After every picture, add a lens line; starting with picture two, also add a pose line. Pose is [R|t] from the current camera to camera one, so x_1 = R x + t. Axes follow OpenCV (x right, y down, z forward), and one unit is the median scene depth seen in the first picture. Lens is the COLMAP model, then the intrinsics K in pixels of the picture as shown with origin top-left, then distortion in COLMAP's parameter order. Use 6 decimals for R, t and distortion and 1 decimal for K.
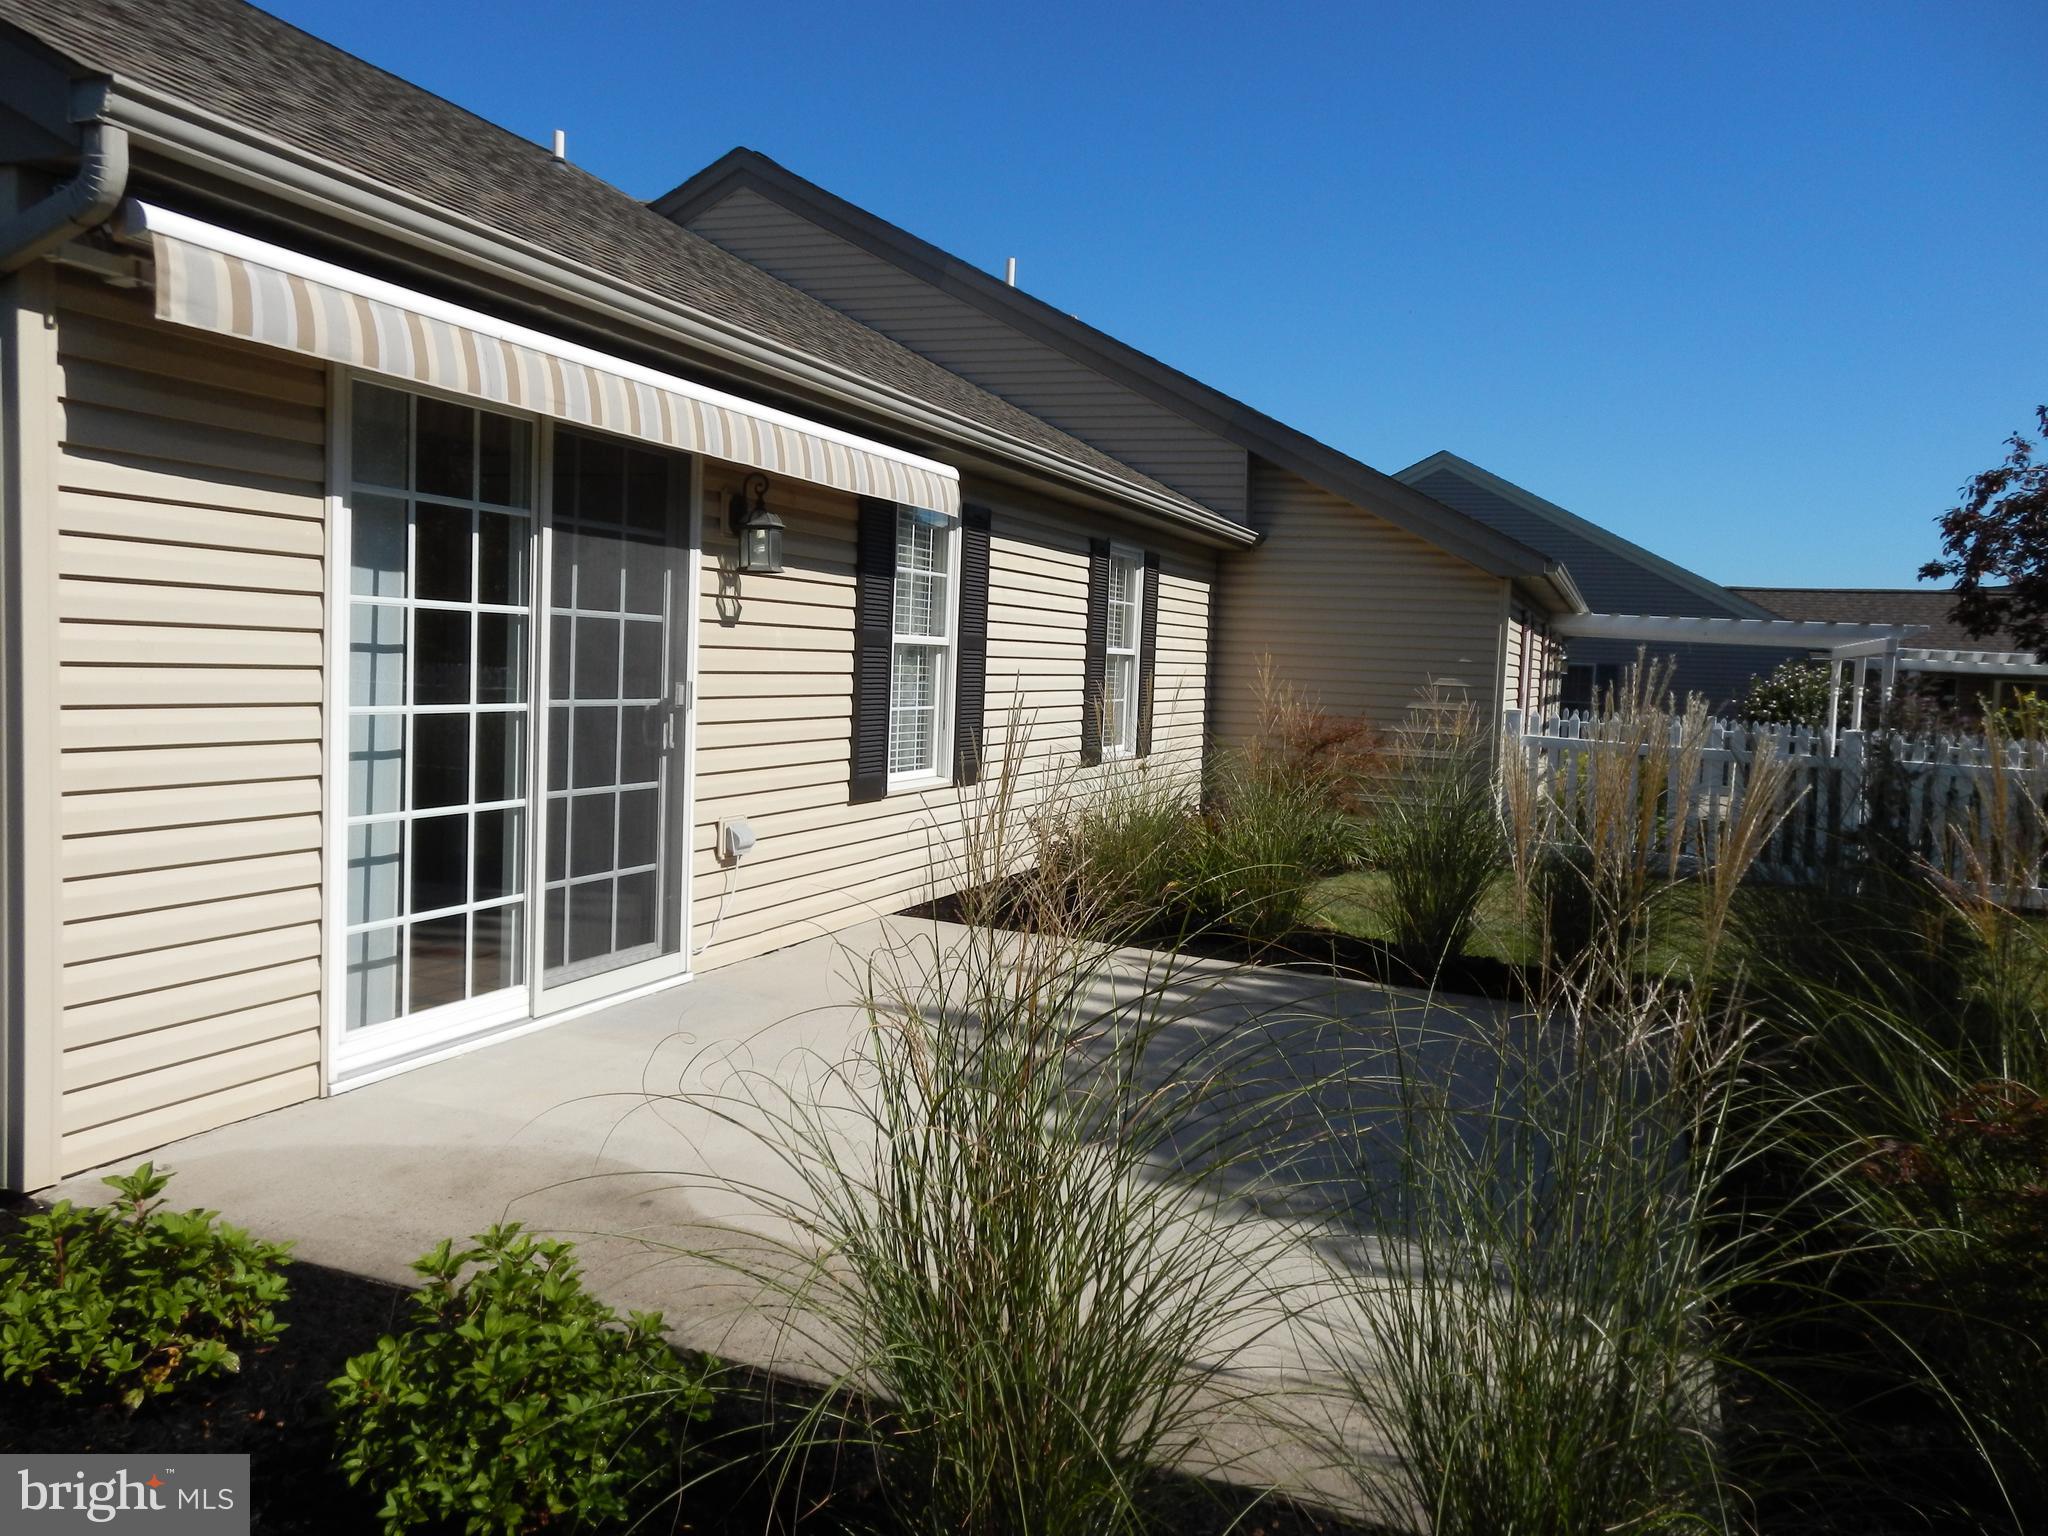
lens RADIAL K [[1551.4, 0, 1079.2], [0, 1551.4, 769.5], [0, 0, 1]] dist [0.008758, 0.007998]
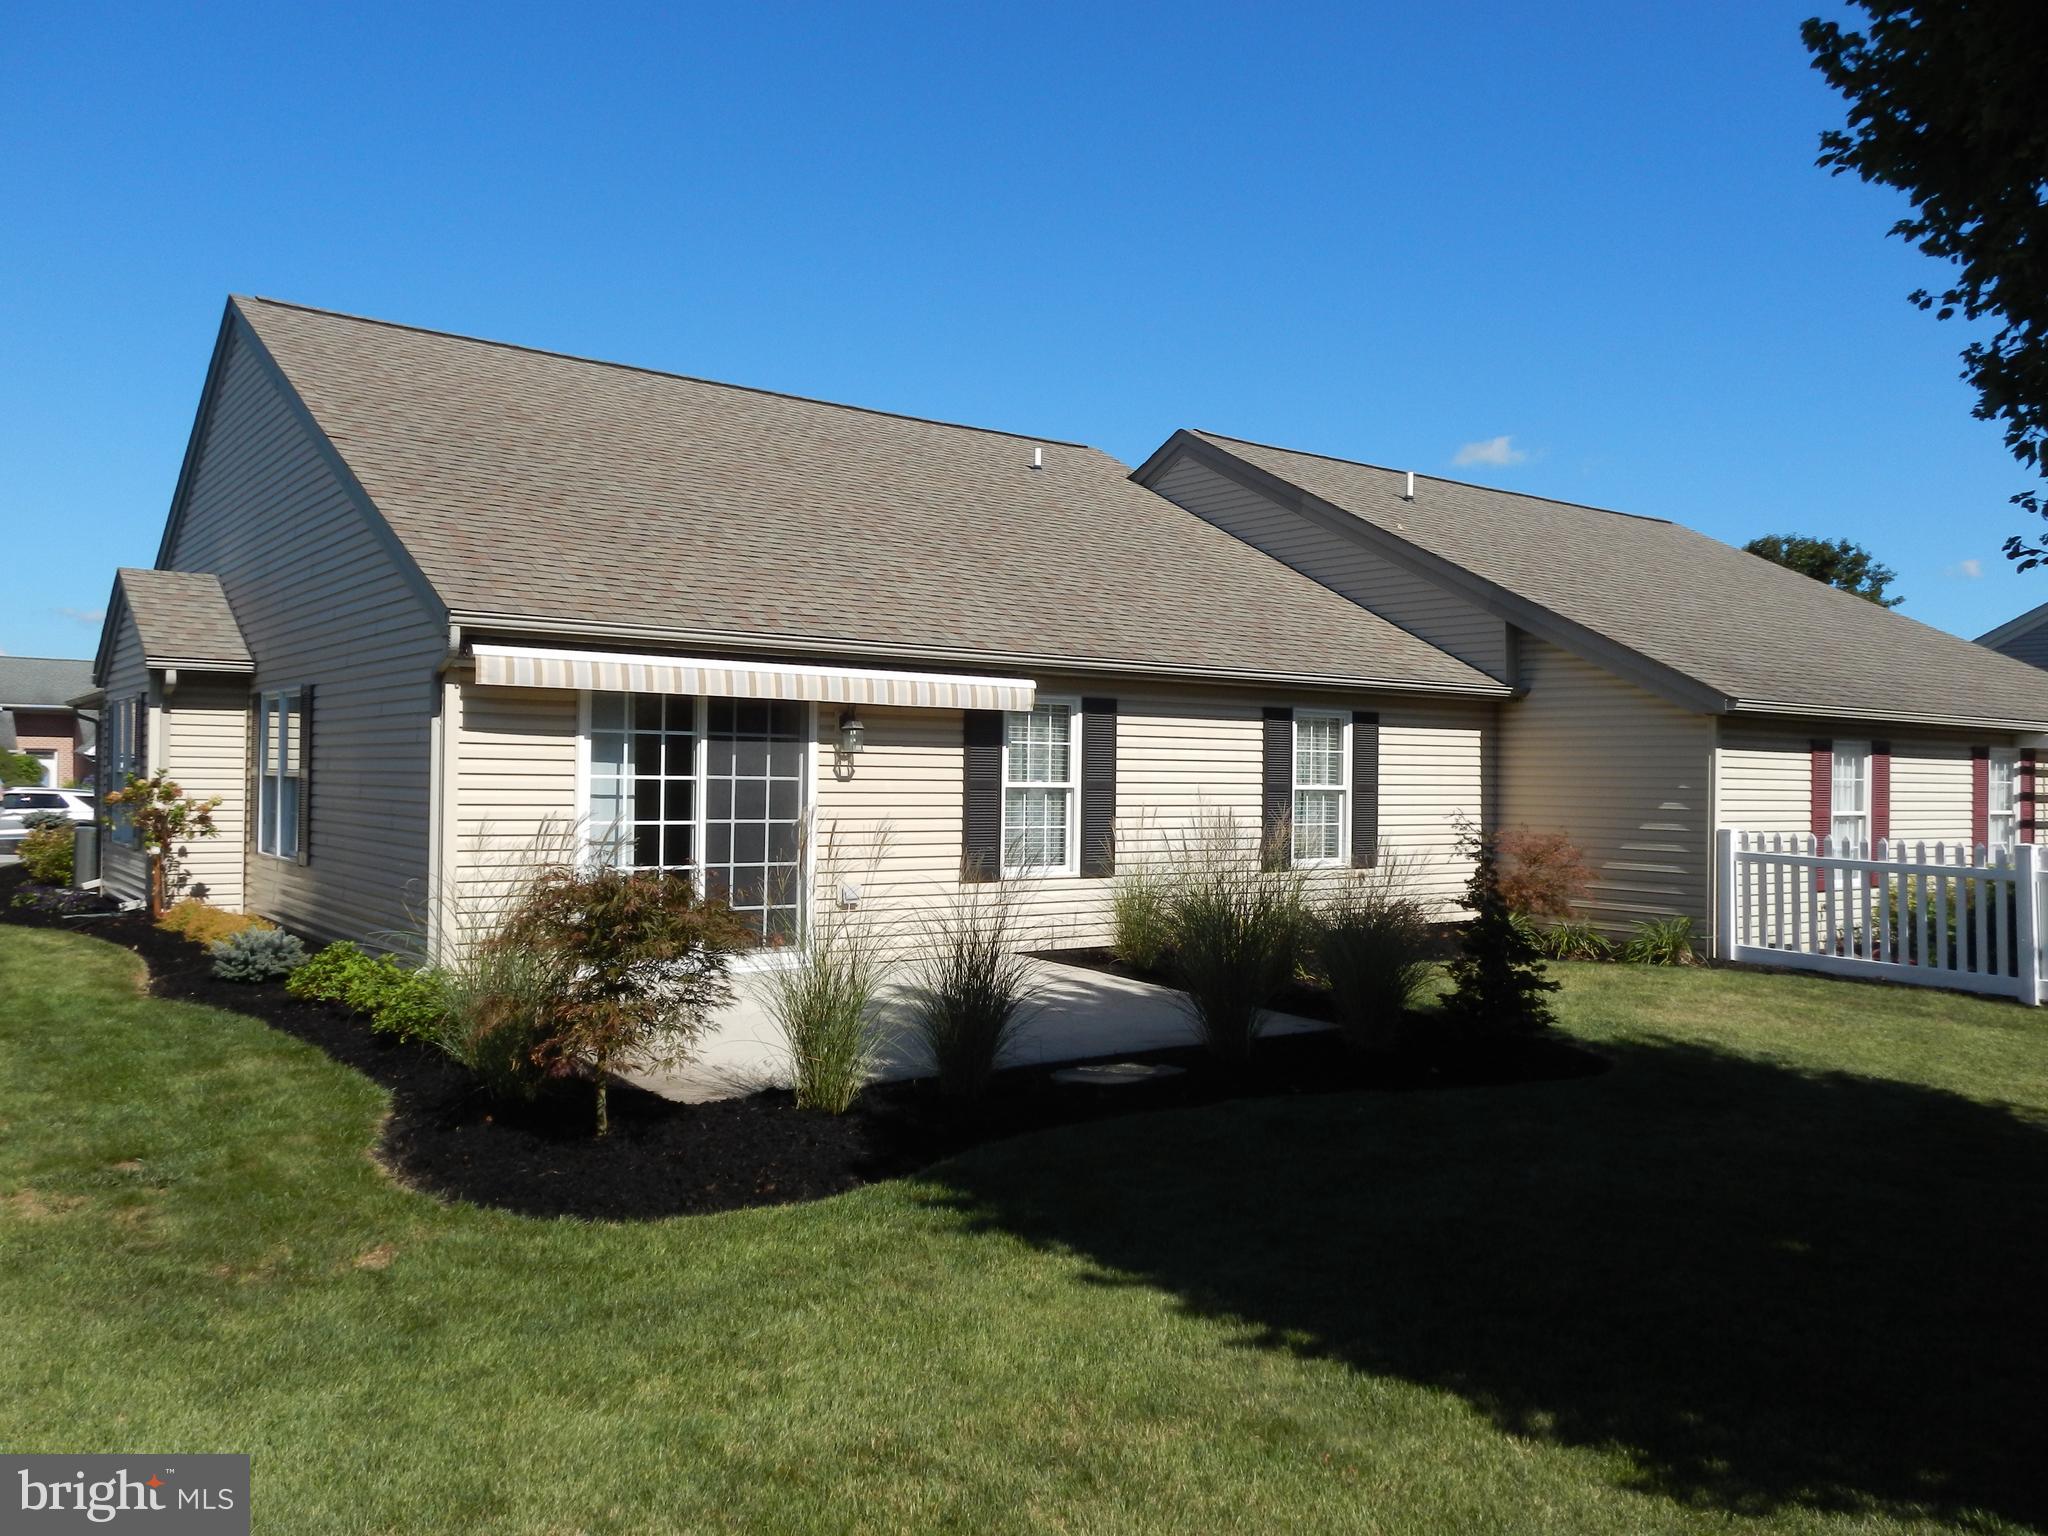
lens RADIAL K [[1551.4, 0, 1079.2], [0, 1551.4, 769.5], [0, 0, 1]] dist [0.008758, 0.007998]
pose [[0.851052, -0.031874, -0.524113, 0.754543], [-0.017028, 0.995956, -0.088218, 0.041326], [0.524805, 0.084002, 0.847067, -0.337439]]
